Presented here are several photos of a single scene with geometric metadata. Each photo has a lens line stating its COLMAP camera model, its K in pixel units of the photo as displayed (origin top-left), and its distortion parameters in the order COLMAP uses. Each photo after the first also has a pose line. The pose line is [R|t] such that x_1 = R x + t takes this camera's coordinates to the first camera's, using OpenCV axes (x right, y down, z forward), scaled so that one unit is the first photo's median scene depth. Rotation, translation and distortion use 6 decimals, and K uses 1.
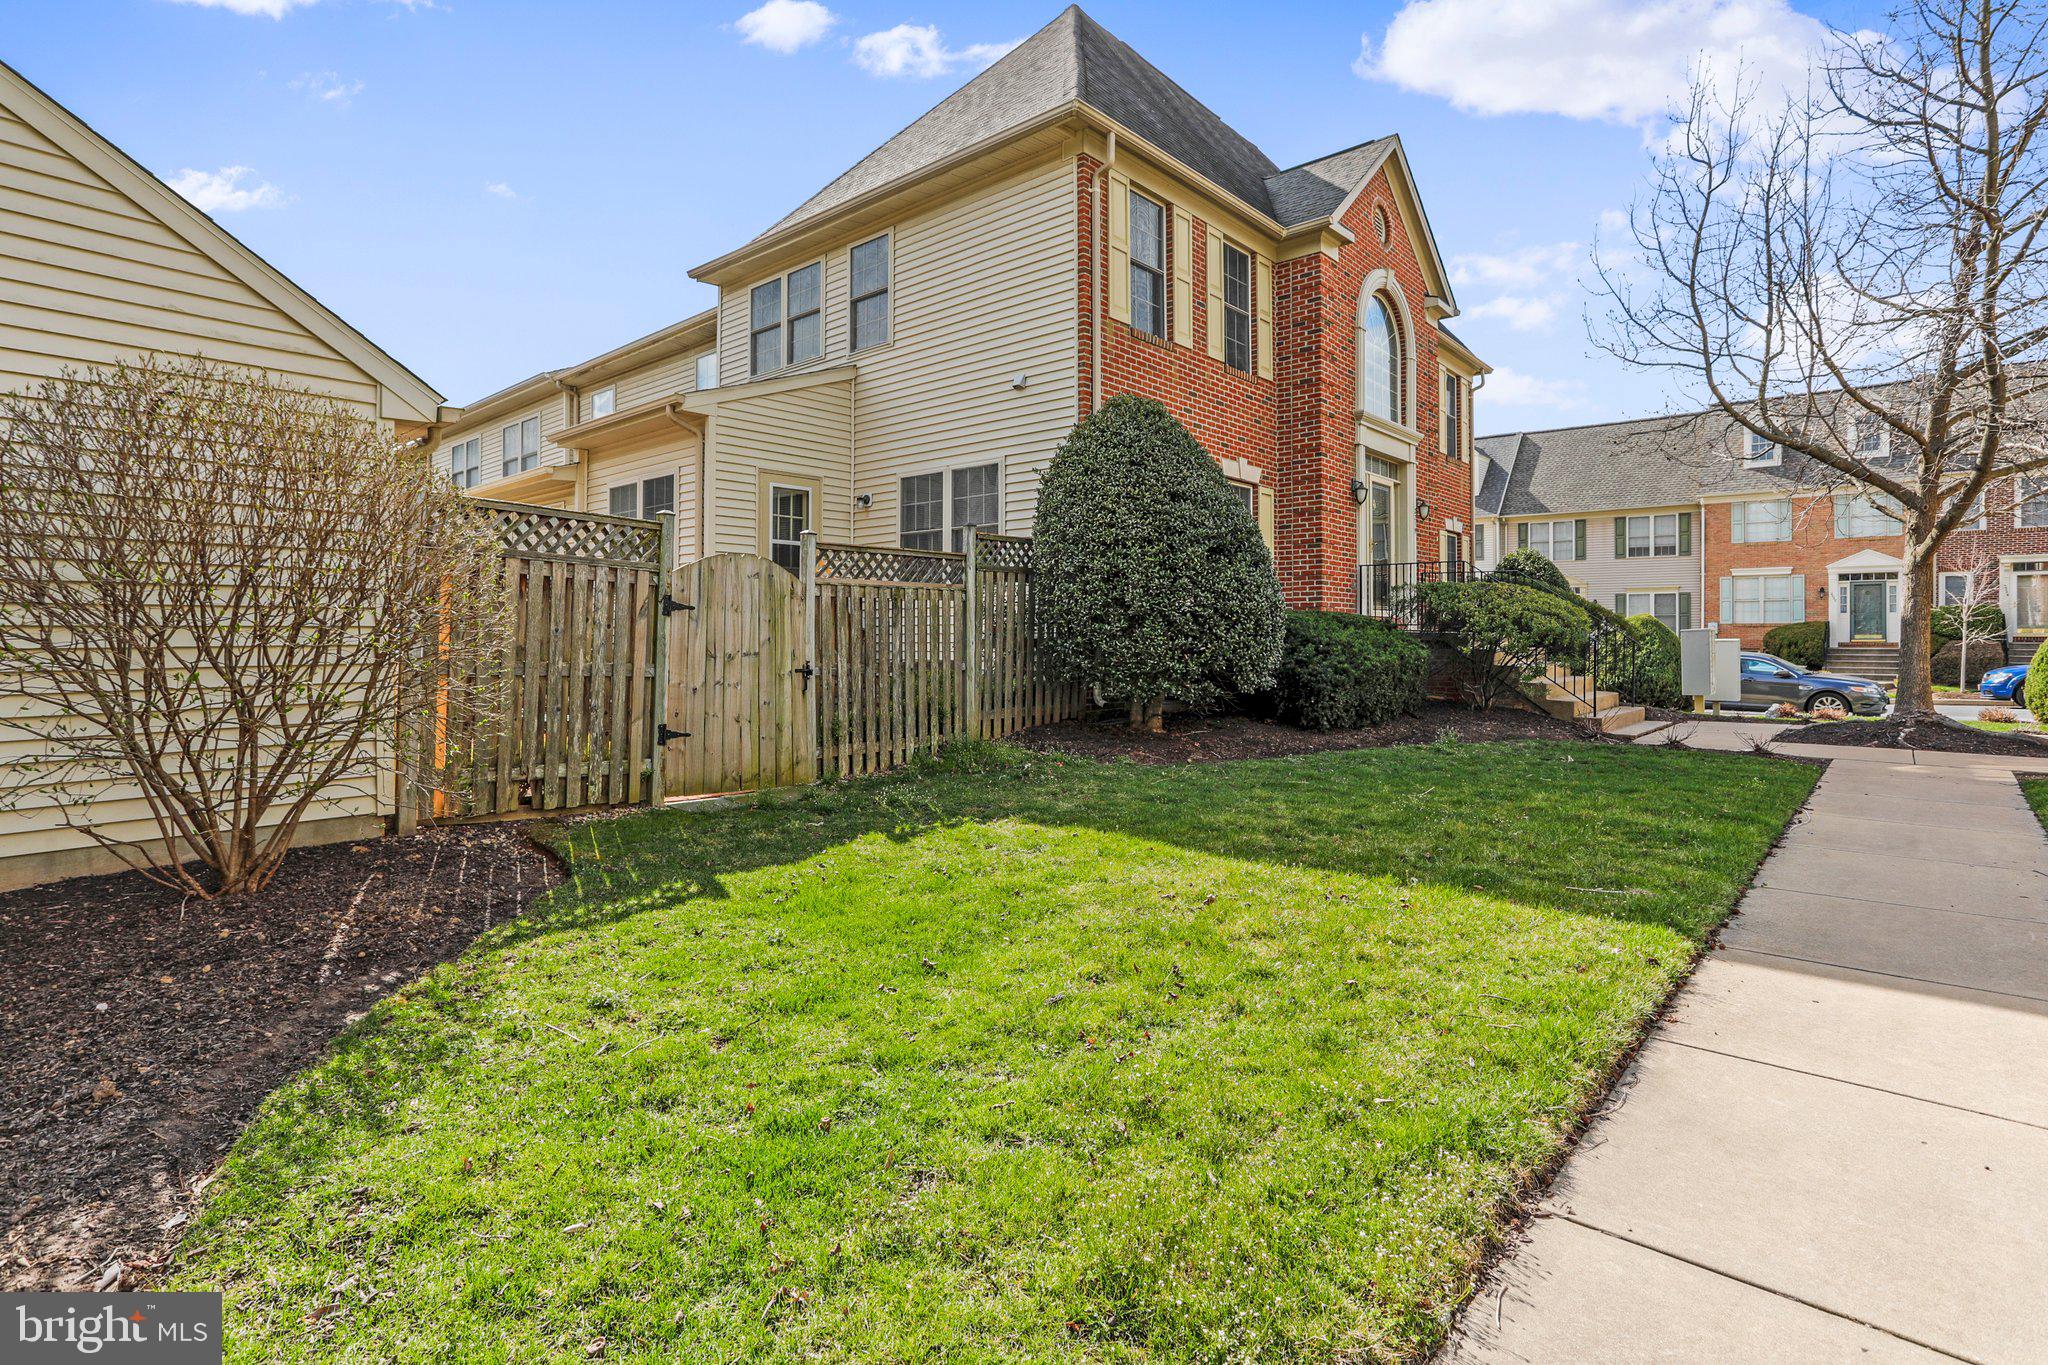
lens RADIAL K [[995.2, 0, 1029.3], [0, 995.2, 632.7], [0, 0, 1]] dist [-0.004256, 0.001565]
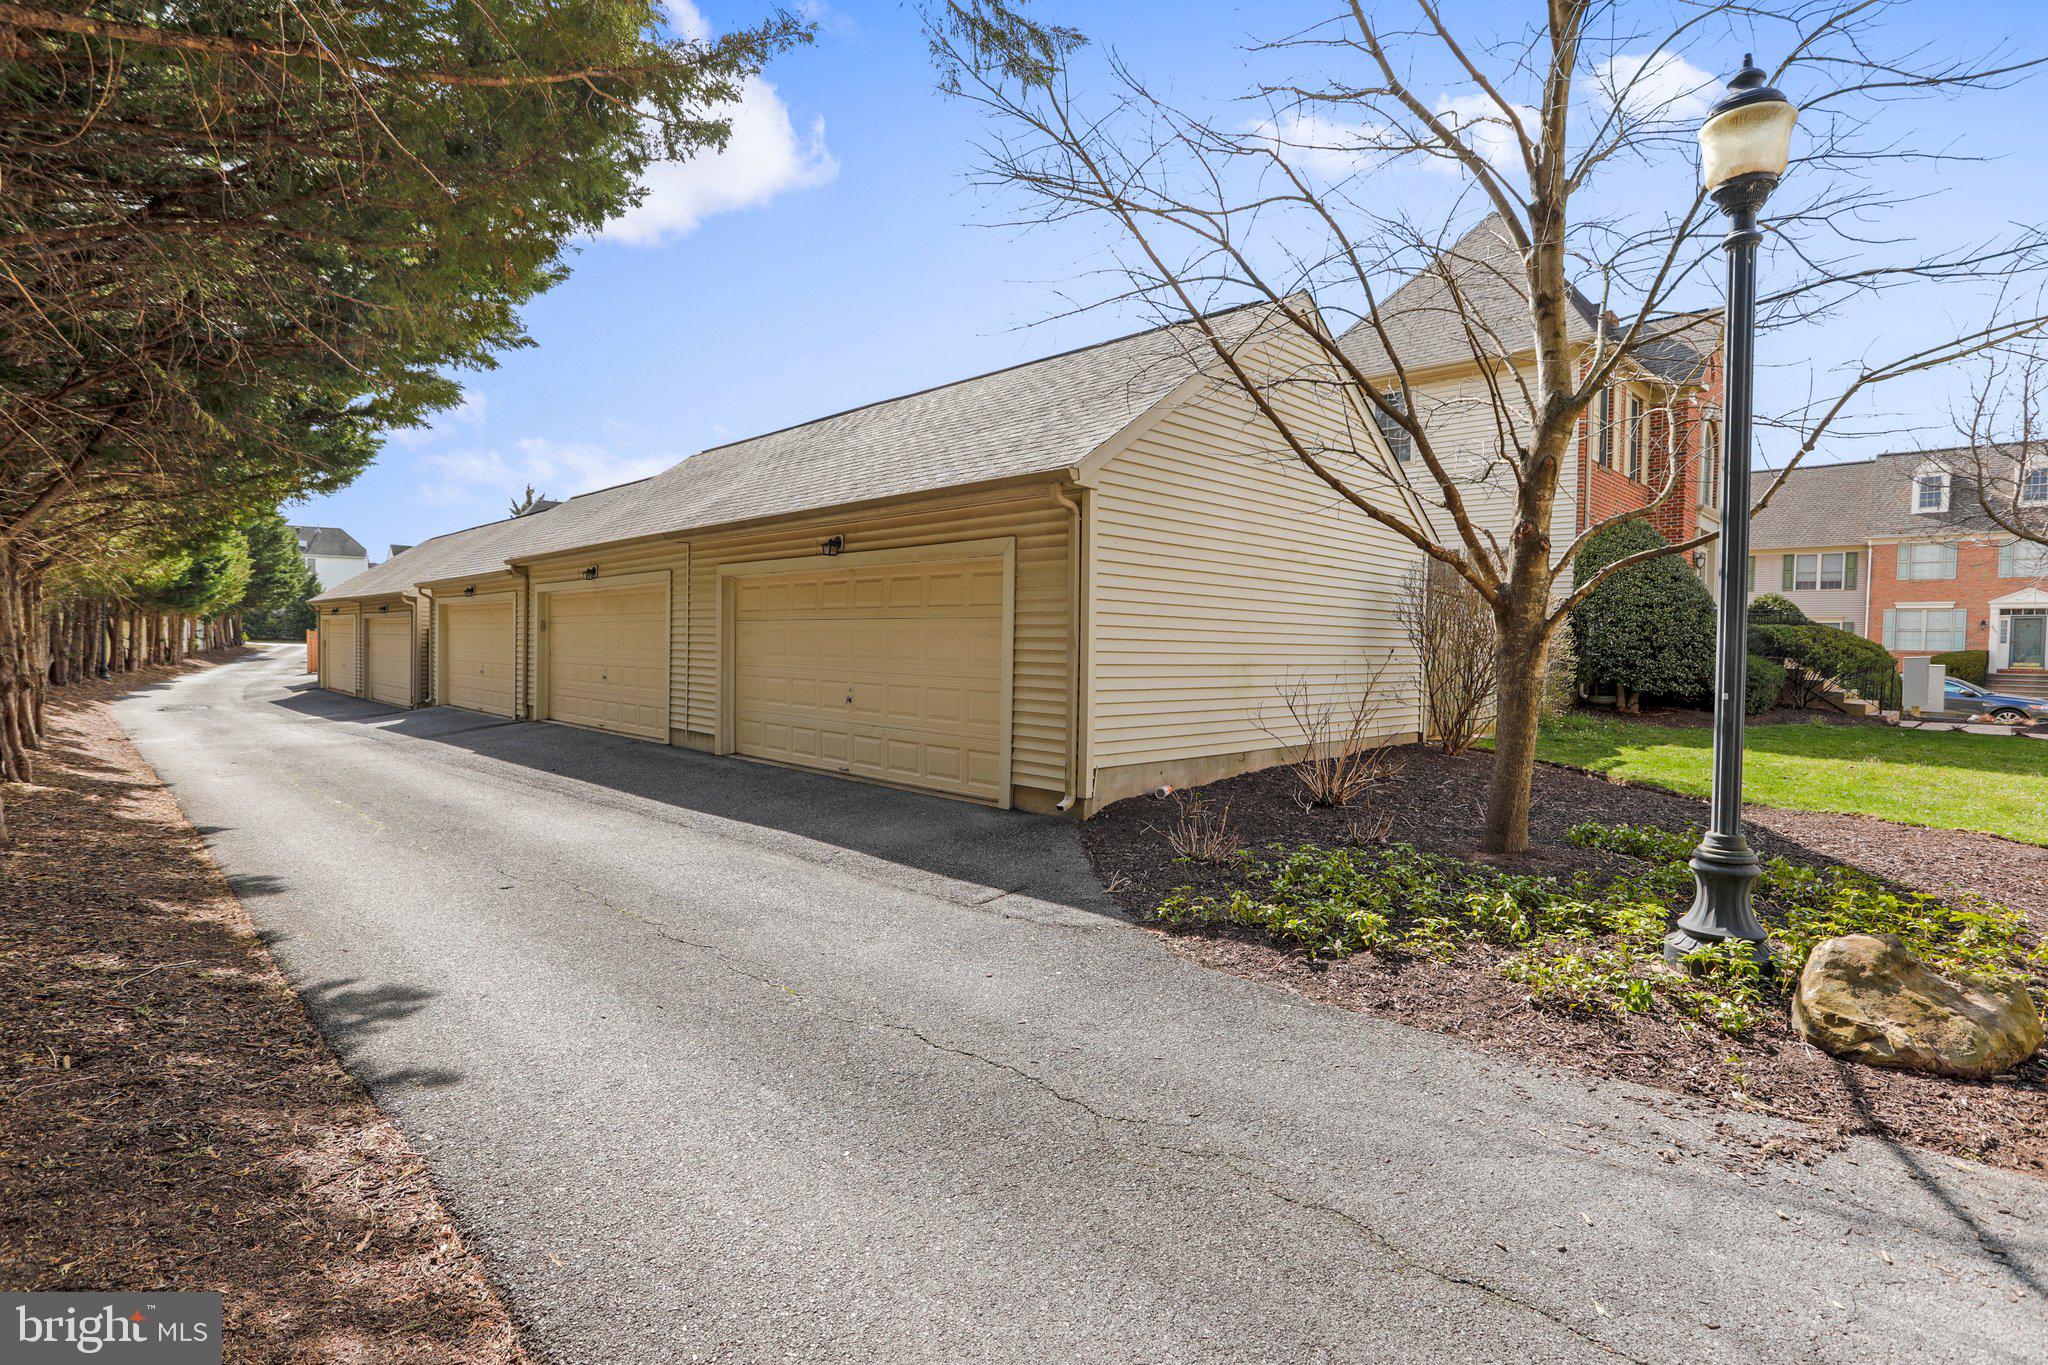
lens RADIAL K [[995.2, 0, 1018.3], [0, 995.2, 669.9], [0, 0, 1]] dist [-0.004256, 0.001565]
pose [[0.997413, 0.016429, -0.069981, -0.640250], [-0.014774, 0.999600, 0.024096, -0.000422], [0.070349, -0.023000, 0.997257, -0.607116]]
